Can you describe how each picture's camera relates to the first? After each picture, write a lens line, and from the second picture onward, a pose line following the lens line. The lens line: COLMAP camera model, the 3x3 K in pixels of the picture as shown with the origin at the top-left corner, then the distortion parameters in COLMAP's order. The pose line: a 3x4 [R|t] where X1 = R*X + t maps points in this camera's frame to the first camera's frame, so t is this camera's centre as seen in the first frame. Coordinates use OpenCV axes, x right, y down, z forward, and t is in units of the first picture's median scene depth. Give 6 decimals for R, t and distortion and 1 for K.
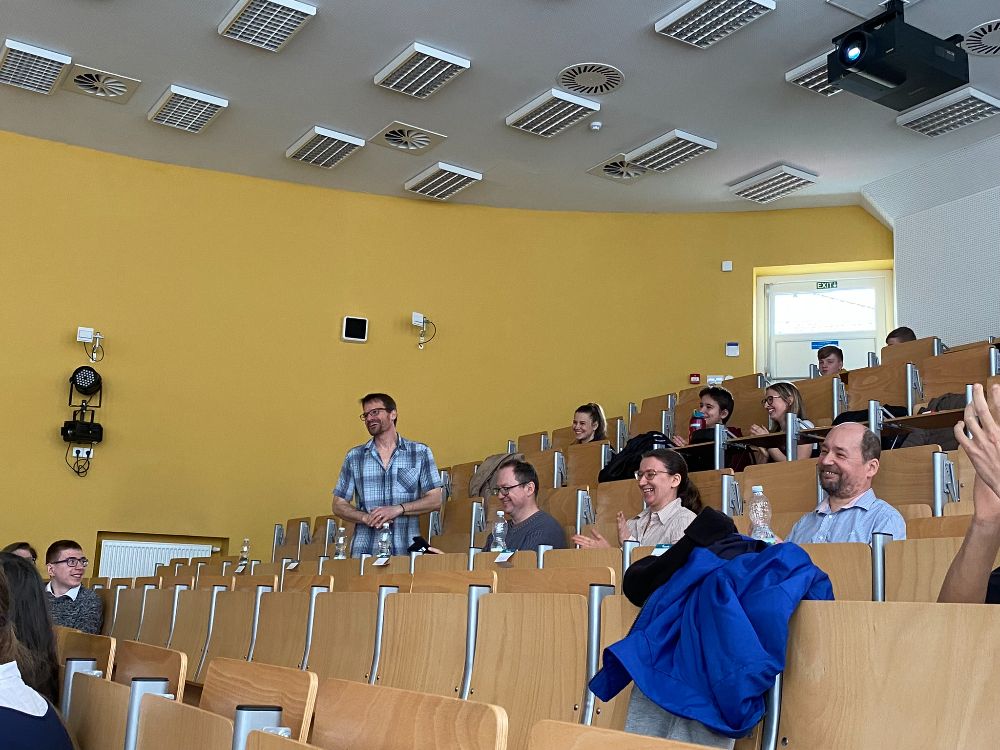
lens RADIAL K [[1134.3, 0, 480.5], [0, 1134.3, 386.4], [0, 0, 1]] dist [0.007842, 0.000000]
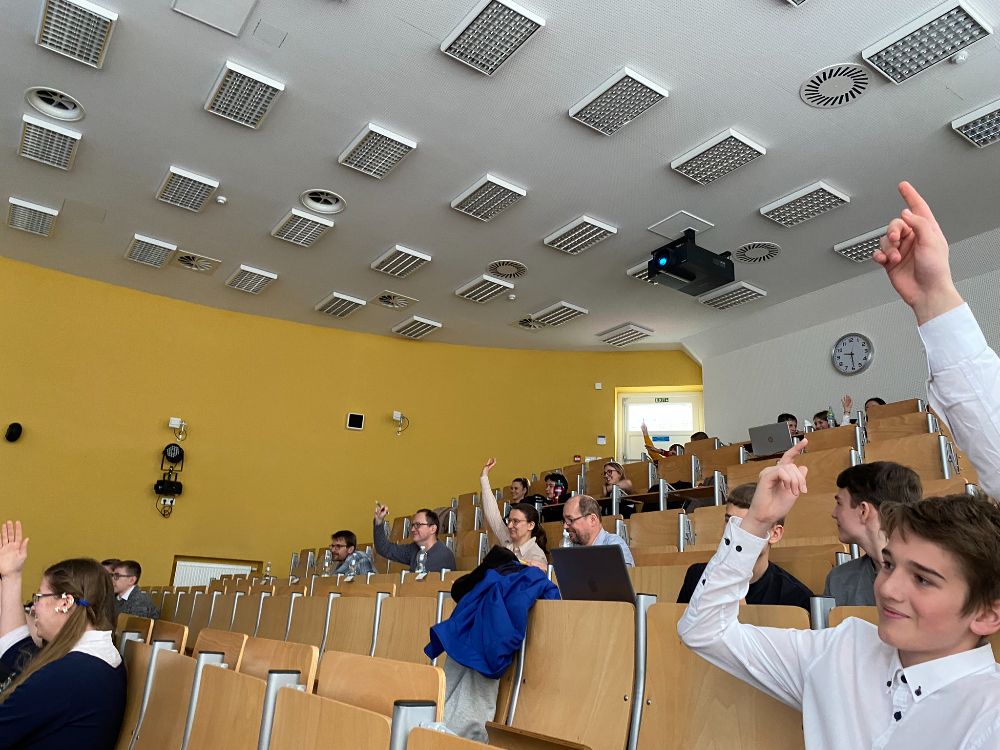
lens RADIAL K [[766.9, 0, 488.3], [0, 766.9, 364.6], [0, 0, 1]] dist [0.018538, -0.026724]
pose [[0.998850, 0.023933, 0.041536, 0.026257], [-0.018755, 0.992492, -0.120860, -0.006409], [-0.044117, 0.119942, 0.991800, -0.046581]]
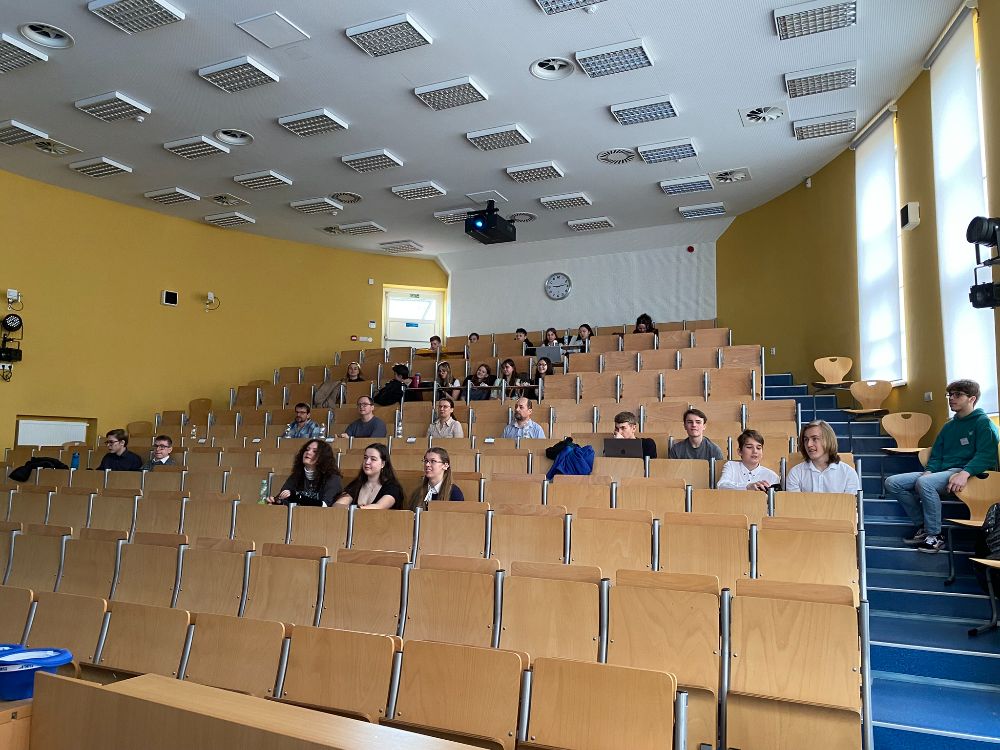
lens RADIAL K [[766.9, 0, 487.1], [0, 766.9, 379.8], [0, 0, 1]] dist [0.018538, -0.026724]
pose [[0.838748, 0.025081, 0.543942, -0.396901], [-0.085178, 0.992684, 0.085571, -0.079481], [-0.537816, -0.118105, 0.834749, -0.298176]]
